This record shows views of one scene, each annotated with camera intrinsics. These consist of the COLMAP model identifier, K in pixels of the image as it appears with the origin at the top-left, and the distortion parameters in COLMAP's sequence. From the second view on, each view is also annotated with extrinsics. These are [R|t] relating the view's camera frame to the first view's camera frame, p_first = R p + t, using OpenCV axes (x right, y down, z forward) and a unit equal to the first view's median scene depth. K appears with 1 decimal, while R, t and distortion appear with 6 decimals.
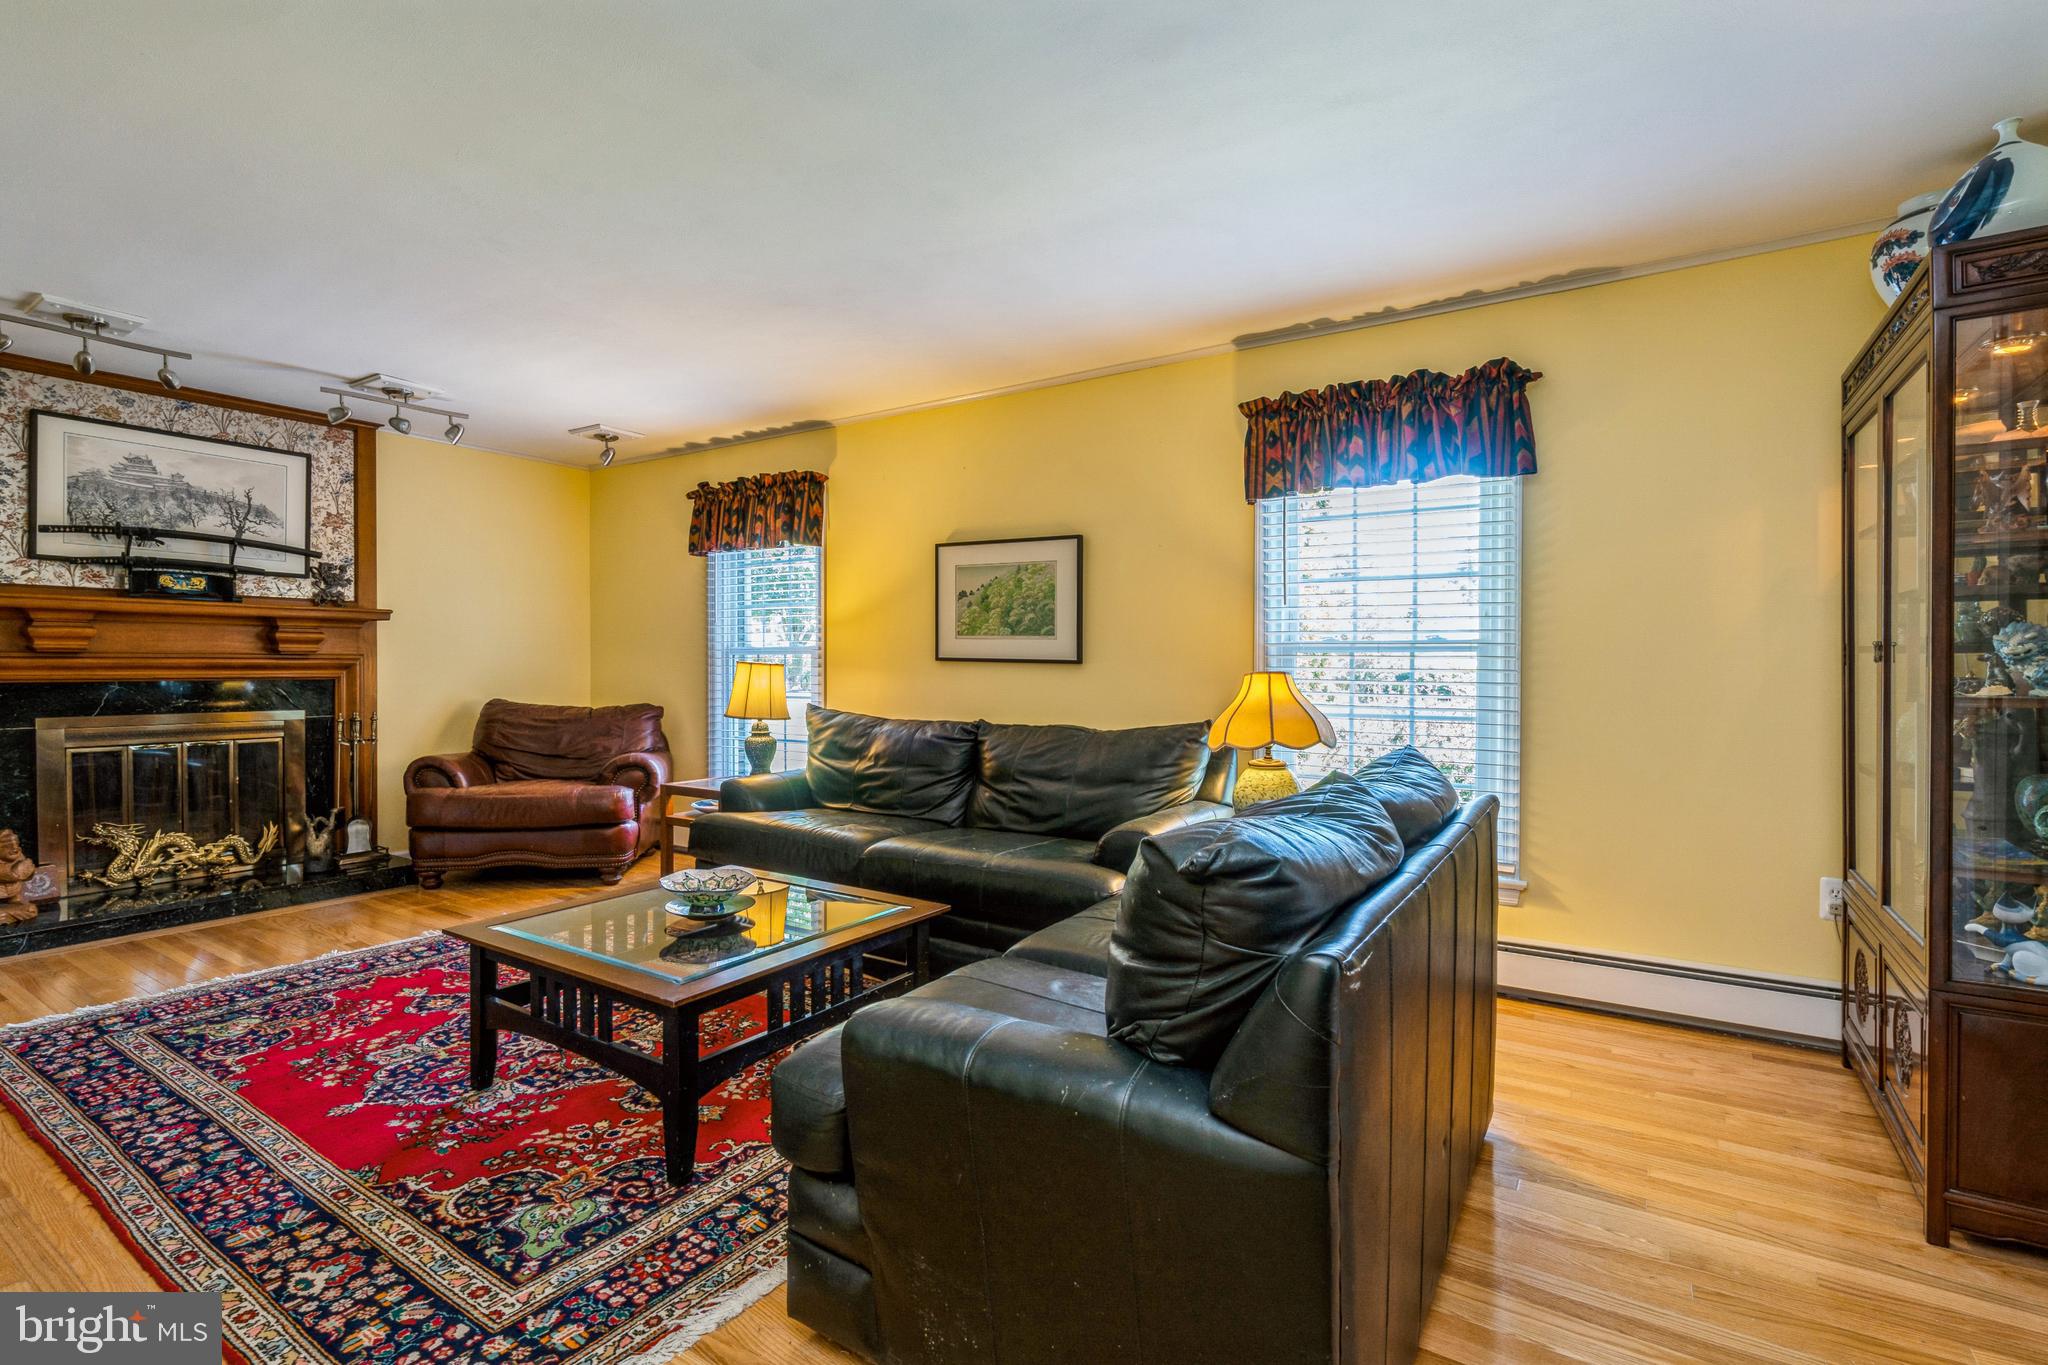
lens RADIAL K [[932.4, 0, 1013.6], [0, 932.4, 679.5], [0, 0, 1]] dist [-0.003006, 0.001431]
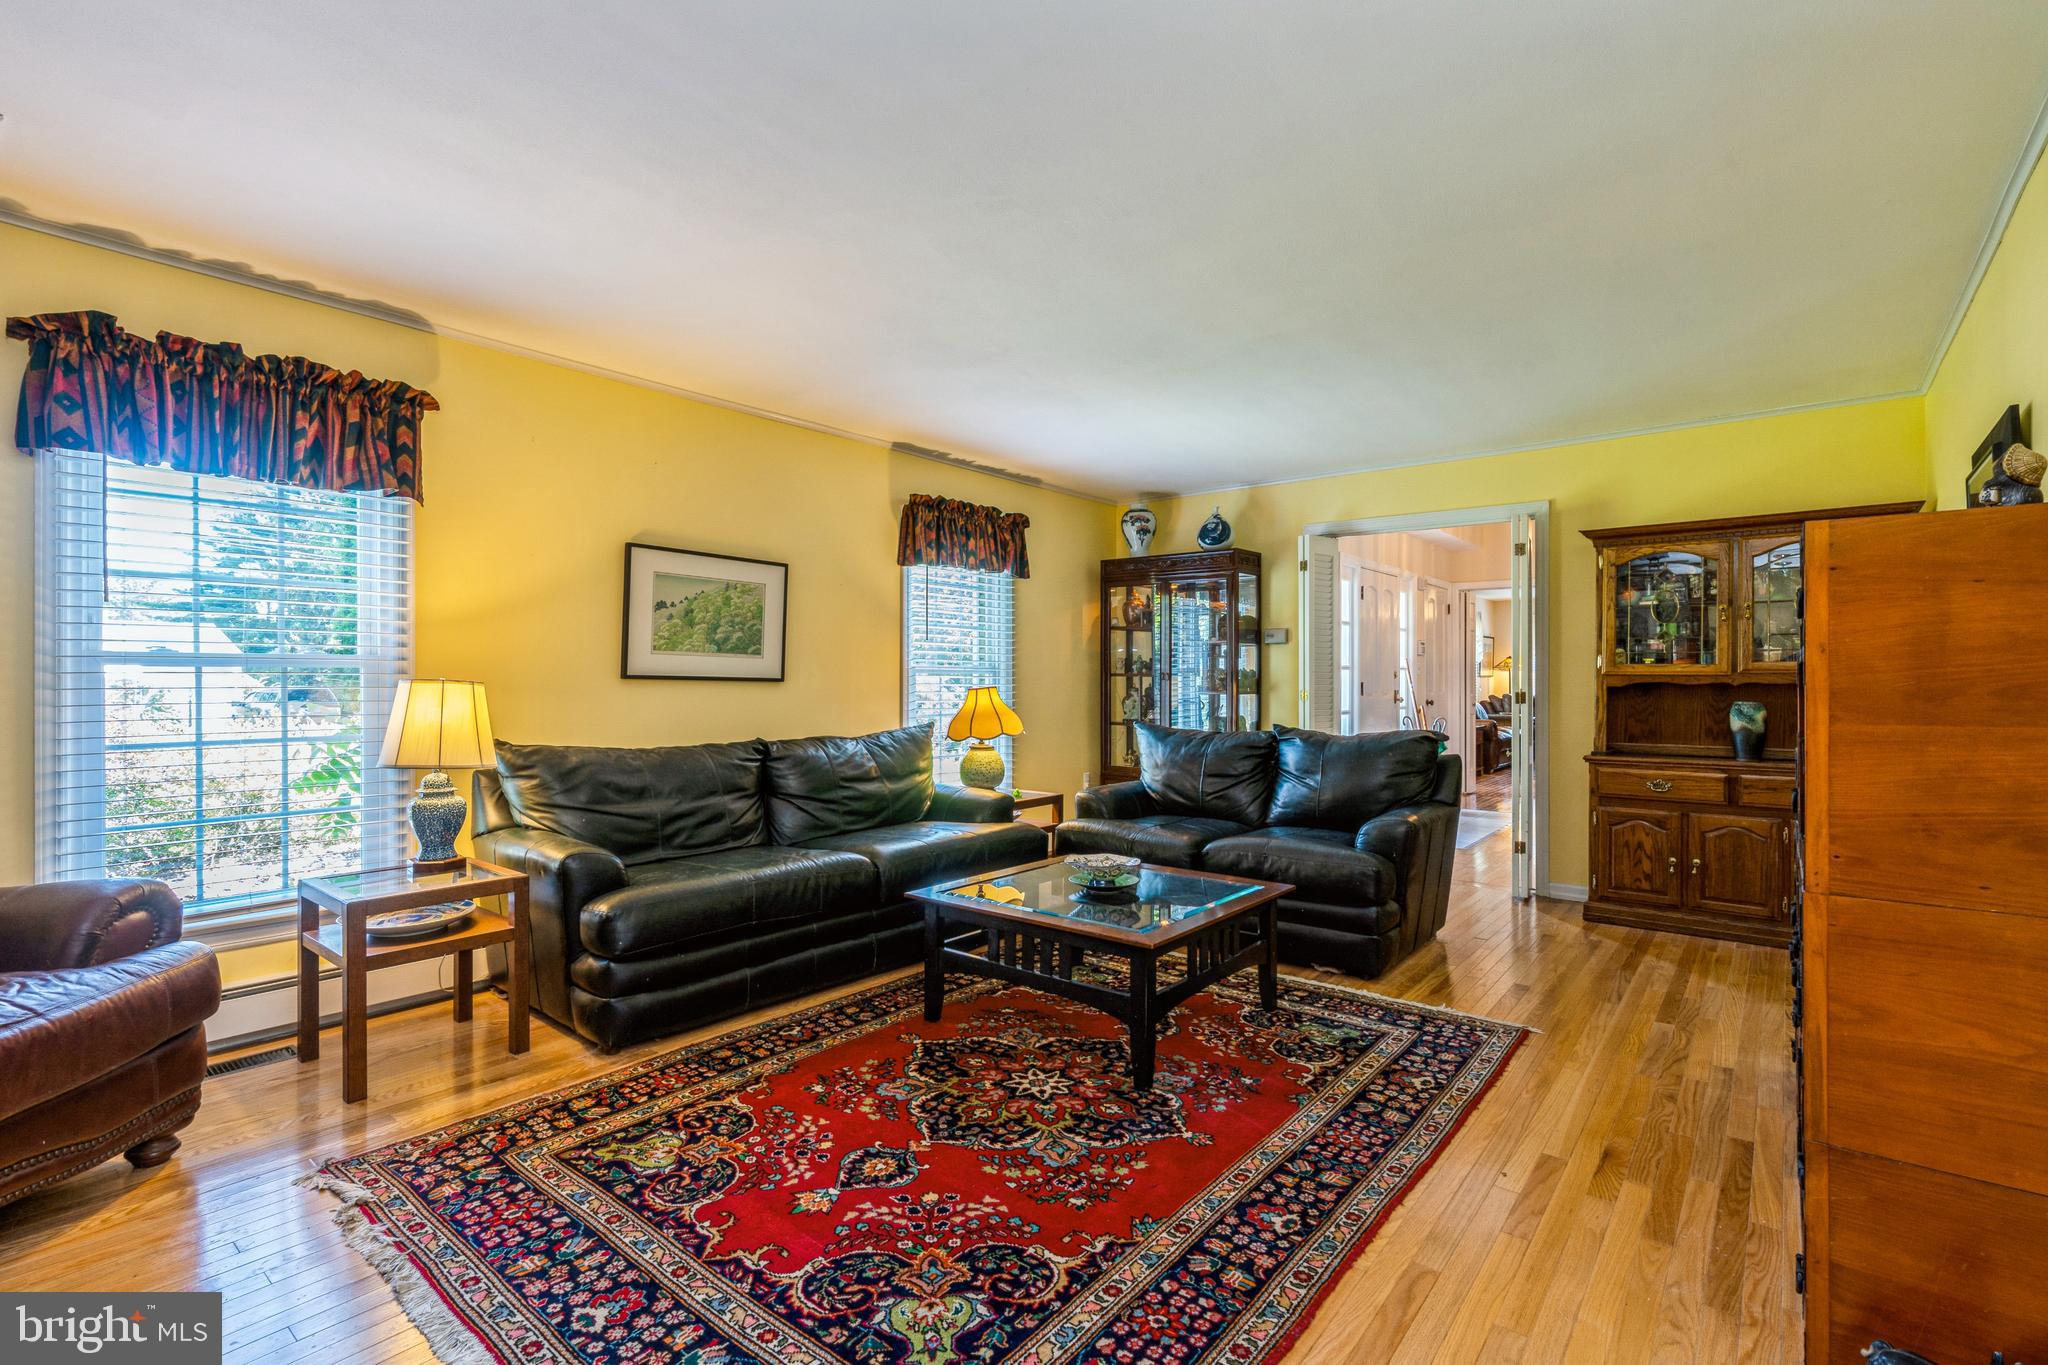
lens RADIAL K [[932.4, 0, 1007.8], [0, 932.4, 676.6], [0, 0, 1]] dist [-0.003006, 0.001431]
pose [[0.120409, 0.005141, 0.992711, -1.292734], [0.022197, 0.999723, -0.007869, -0.011590], [-0.992476, 0.022982, 0.120261, 0.809632]]
